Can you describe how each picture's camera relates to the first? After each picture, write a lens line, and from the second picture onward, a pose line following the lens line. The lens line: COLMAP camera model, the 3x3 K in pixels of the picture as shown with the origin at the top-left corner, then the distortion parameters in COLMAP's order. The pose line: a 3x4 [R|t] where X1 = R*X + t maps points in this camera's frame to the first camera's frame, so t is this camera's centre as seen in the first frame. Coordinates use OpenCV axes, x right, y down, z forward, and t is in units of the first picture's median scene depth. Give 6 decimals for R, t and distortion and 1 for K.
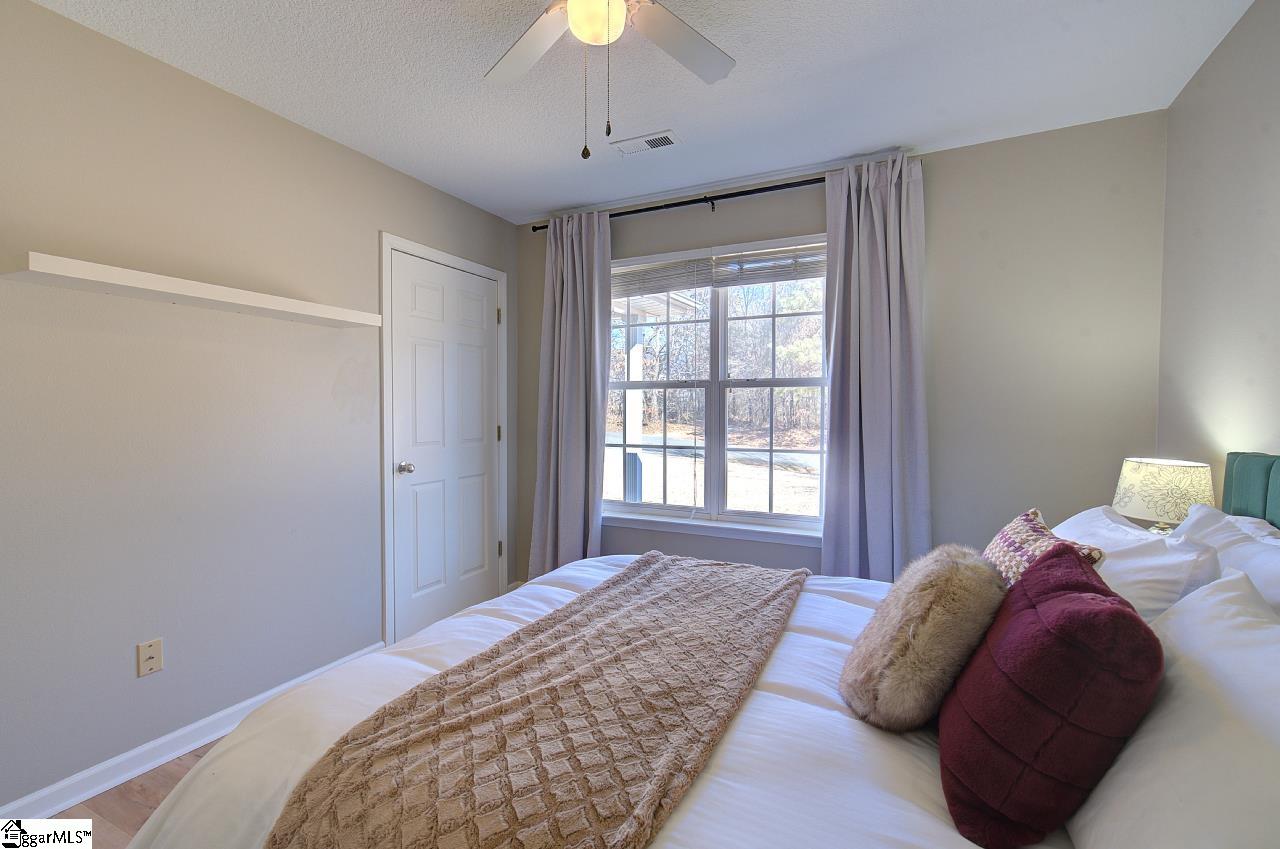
lens RADIAL K [[565.7, 0, 631.5], [0, 565.7, 419.5], [0, 0, 1]] dist [-0.003360, 0.000914]
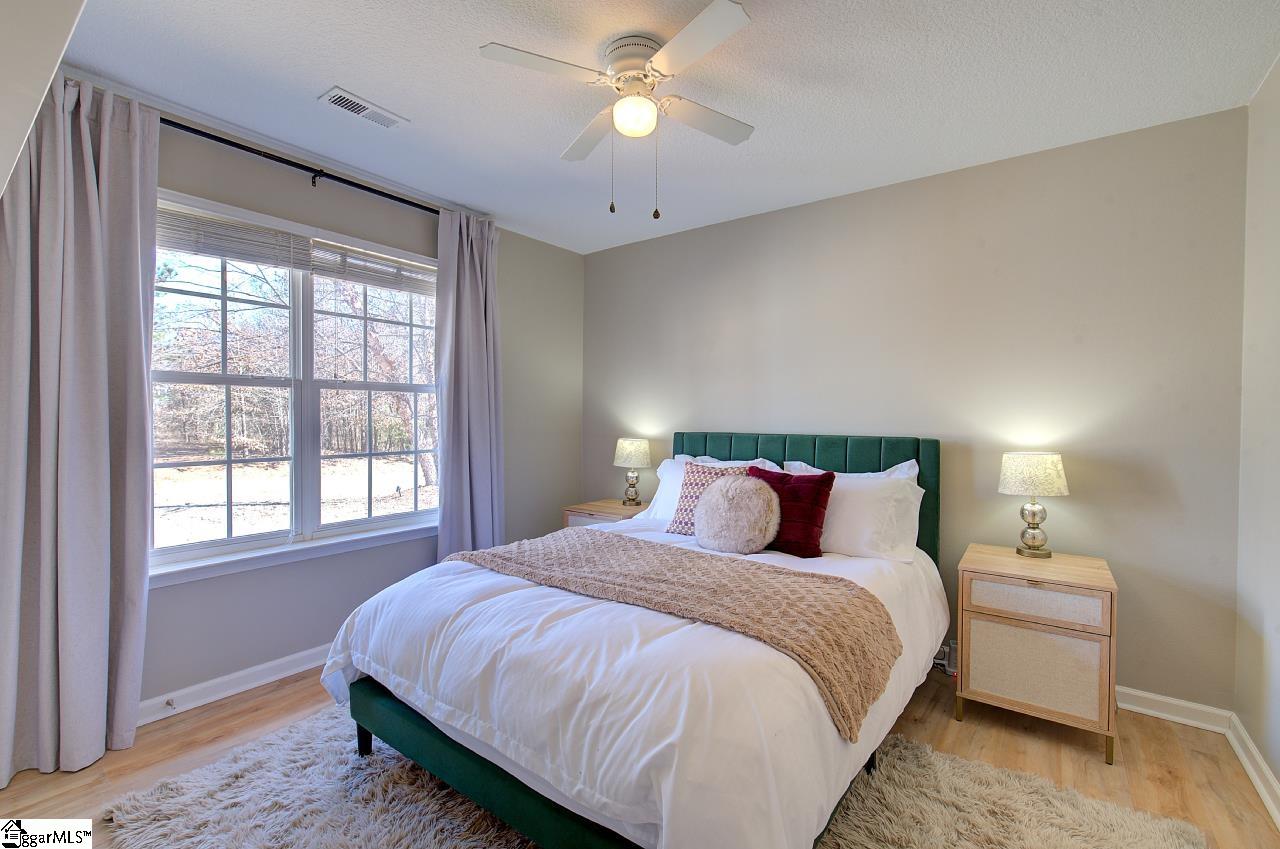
lens RADIAL K [[565.7, 0, 628.6], [0, 565.7, 422.3], [0, 0, 1]] dist [-0.003360, 0.000914]
pose [[0.179968, -0.008818, 0.983633, -0.634988], [0.014232, 0.999879, 0.006359, -0.001253], [-0.983569, 0.012854, 0.180072, 0.369197]]
